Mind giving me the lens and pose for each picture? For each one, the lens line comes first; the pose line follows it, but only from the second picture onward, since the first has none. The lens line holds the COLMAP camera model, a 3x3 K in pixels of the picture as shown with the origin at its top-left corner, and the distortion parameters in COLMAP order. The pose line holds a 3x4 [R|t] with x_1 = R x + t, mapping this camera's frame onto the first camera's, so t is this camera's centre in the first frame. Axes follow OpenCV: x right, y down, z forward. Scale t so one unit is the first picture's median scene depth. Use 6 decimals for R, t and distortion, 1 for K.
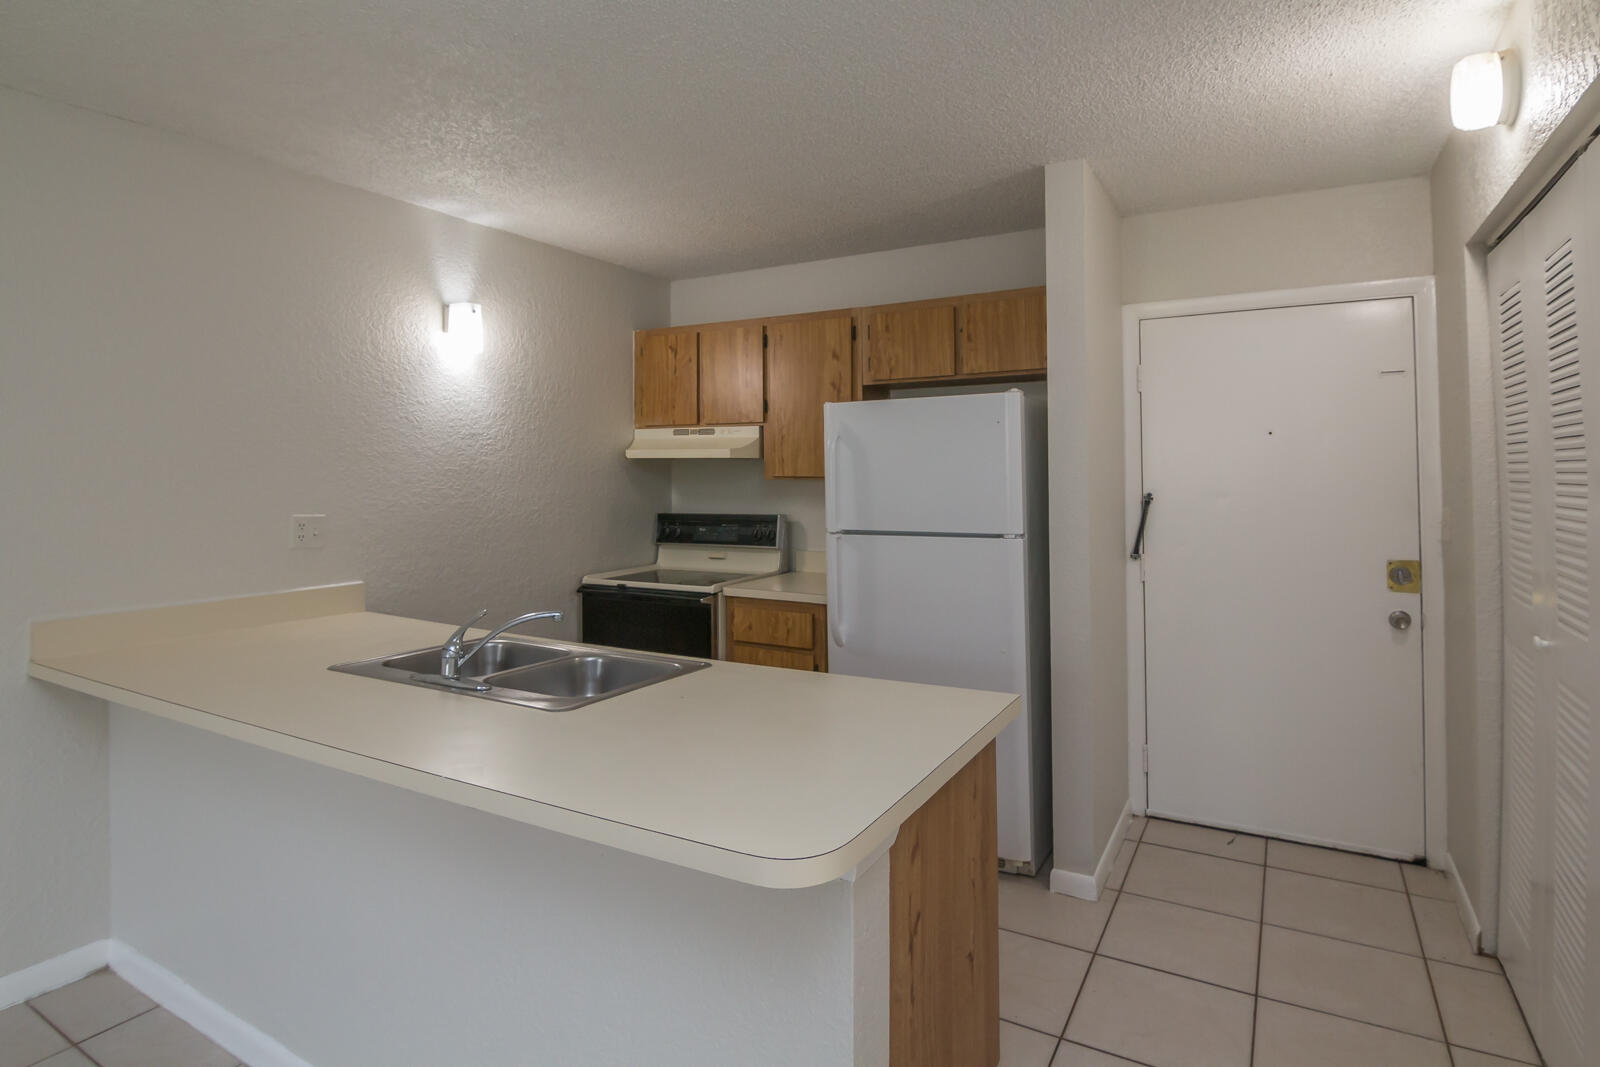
lens RADIAL K [[844.0, 0, 804.3], [0, 844.0, 459.4], [0, 0, 1]] dist [0.004332, -0.010073]
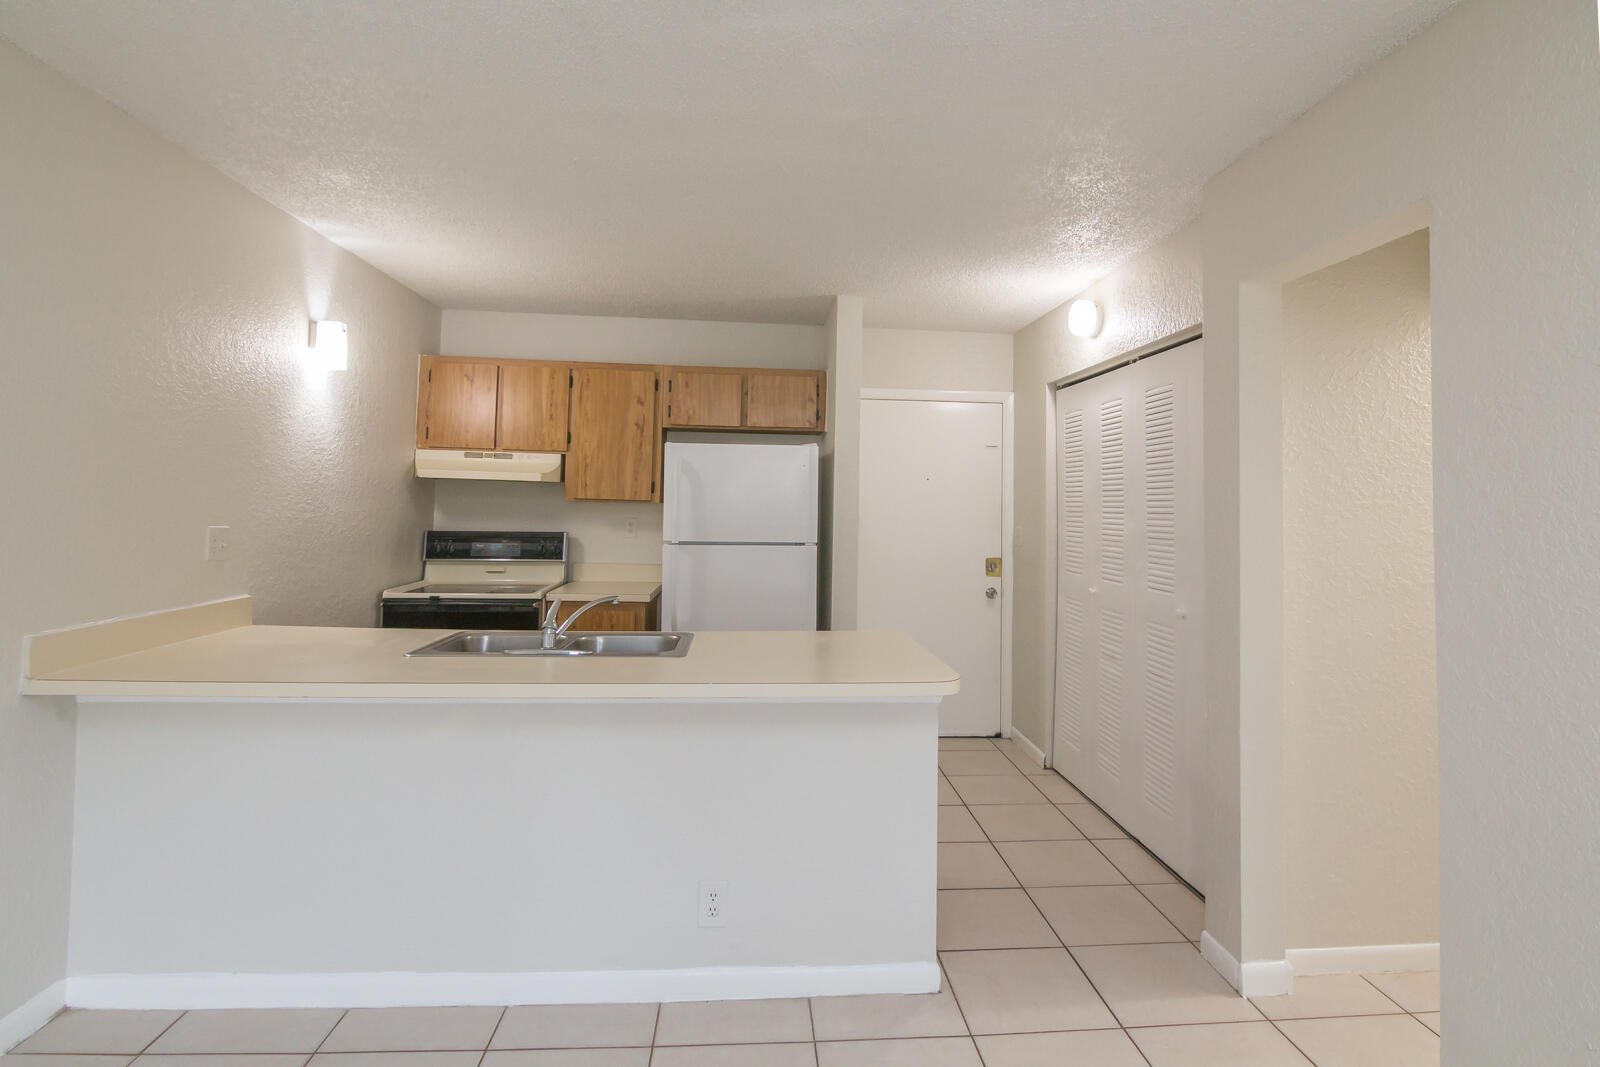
lens RADIAL K [[850.6, 0, 818.8], [0, 850.6, 455.8], [0, 0, 1]] dist [0.000340, -0.012190]
pose [[0.817787, 0.053547, 0.573025, -0.463272], [-0.032495, 0.998370, -0.046919, 0.005984], [-0.574603, 0.019749, 0.818194, -0.164563]]
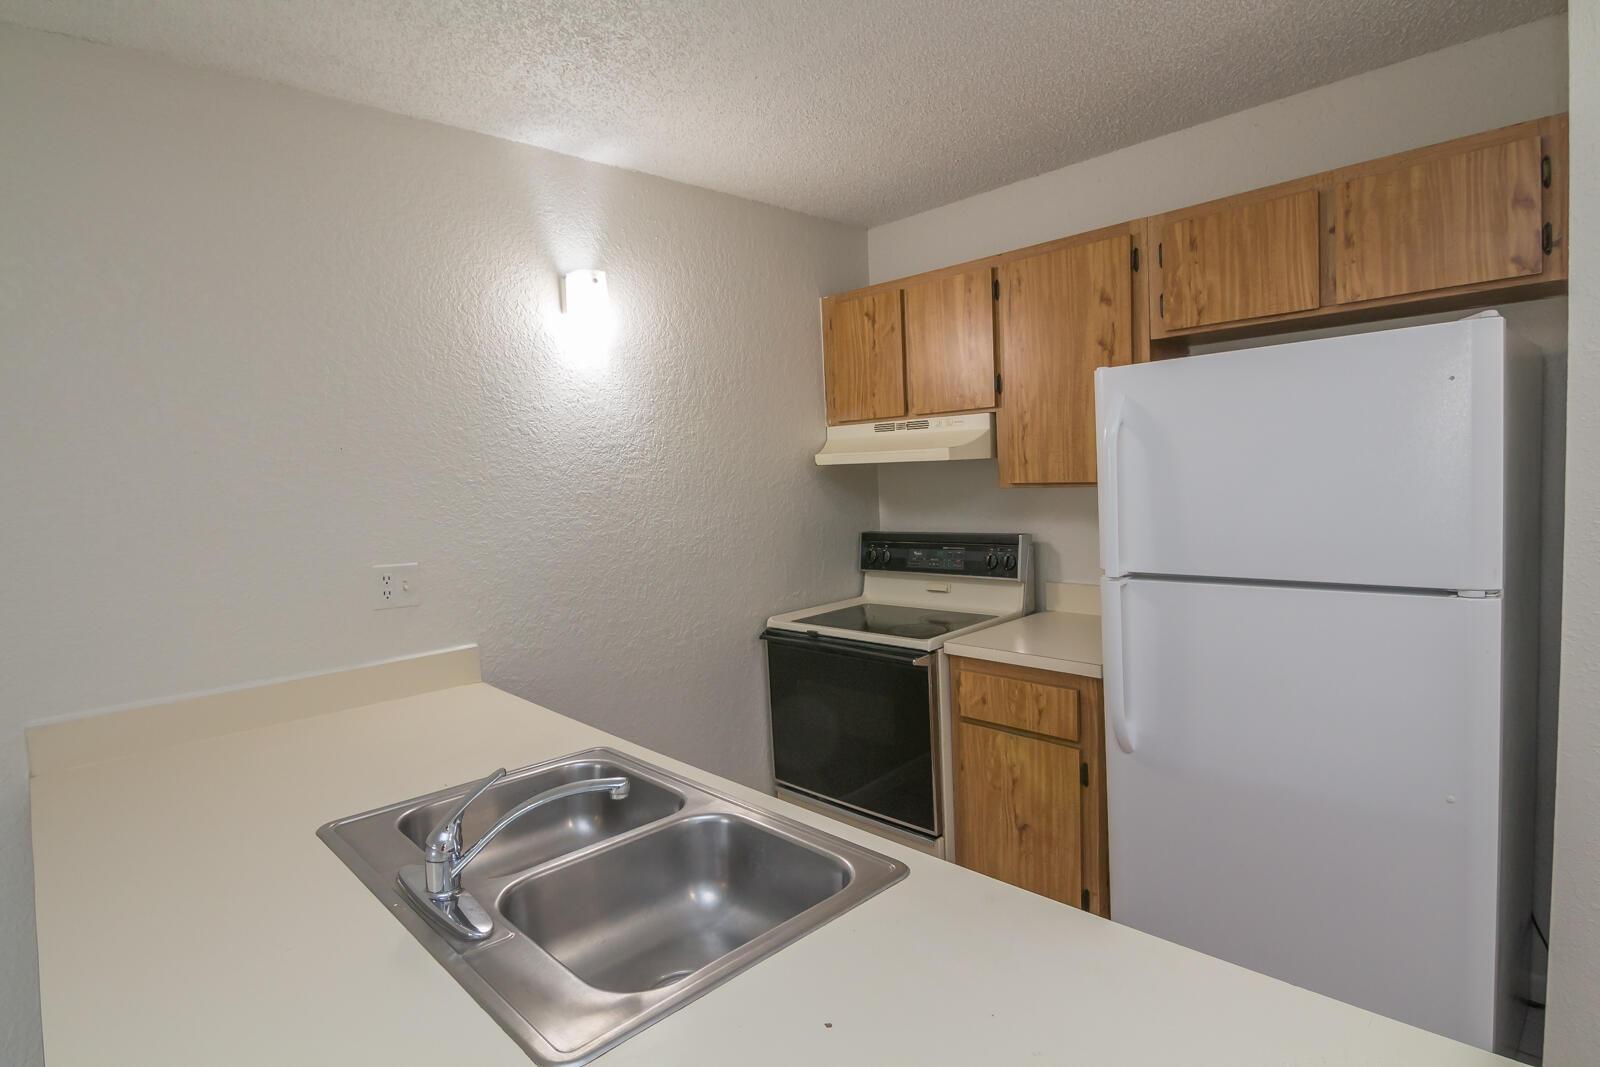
lens RADIAL K [[815.0, 0, 809.1], [0, 815.0, 542.5], [0, 0, 1]] dist [0.000752, -0.010637]
pose [[0.962046, -0.017717, -0.272312, -0.015867], [0.047818, 0.993395, 0.104304, -0.010724], [0.268666, -0.113366, 0.956539, 0.309133]]
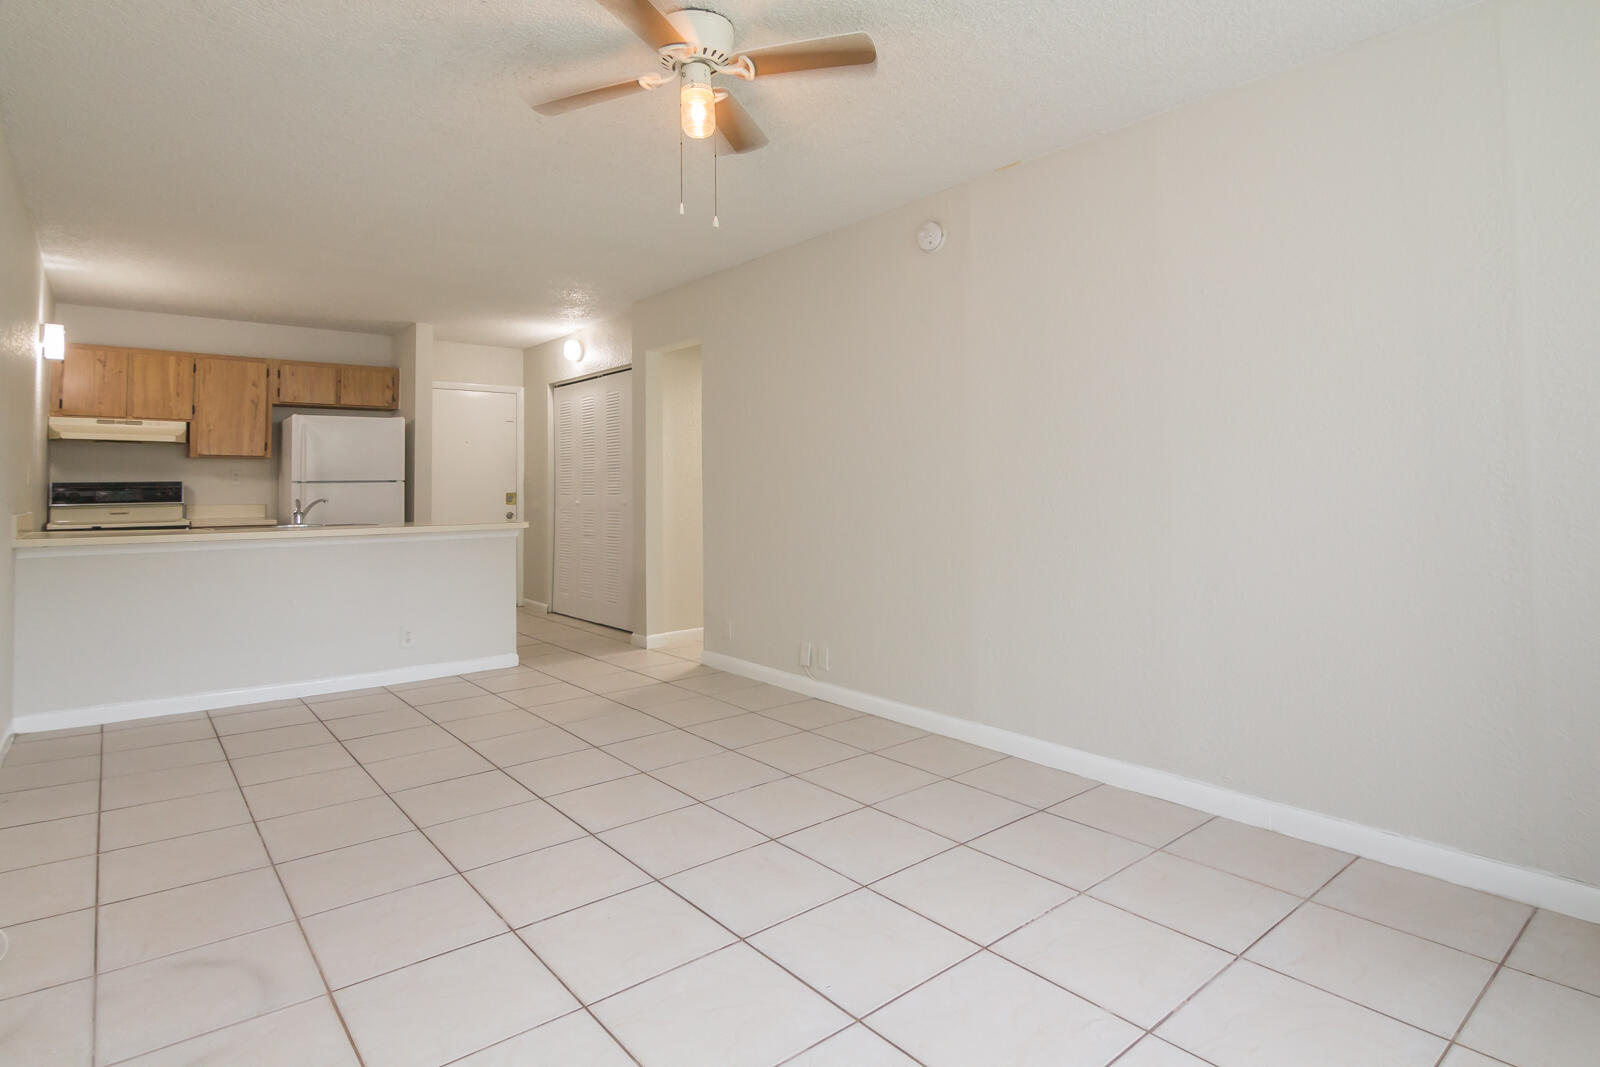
lens RADIAL K [[850.6, 0, 818.8], [0, 850.6, 455.8], [0, 0, 1]] dist [0.000340, -0.012190]
pose [[0.333214, 0.035505, 0.942182, -1.210033], [-0.003271, 0.999328, -0.036502, 0.080731], [-0.942846, 0.009082, 0.333106, -0.651092]]
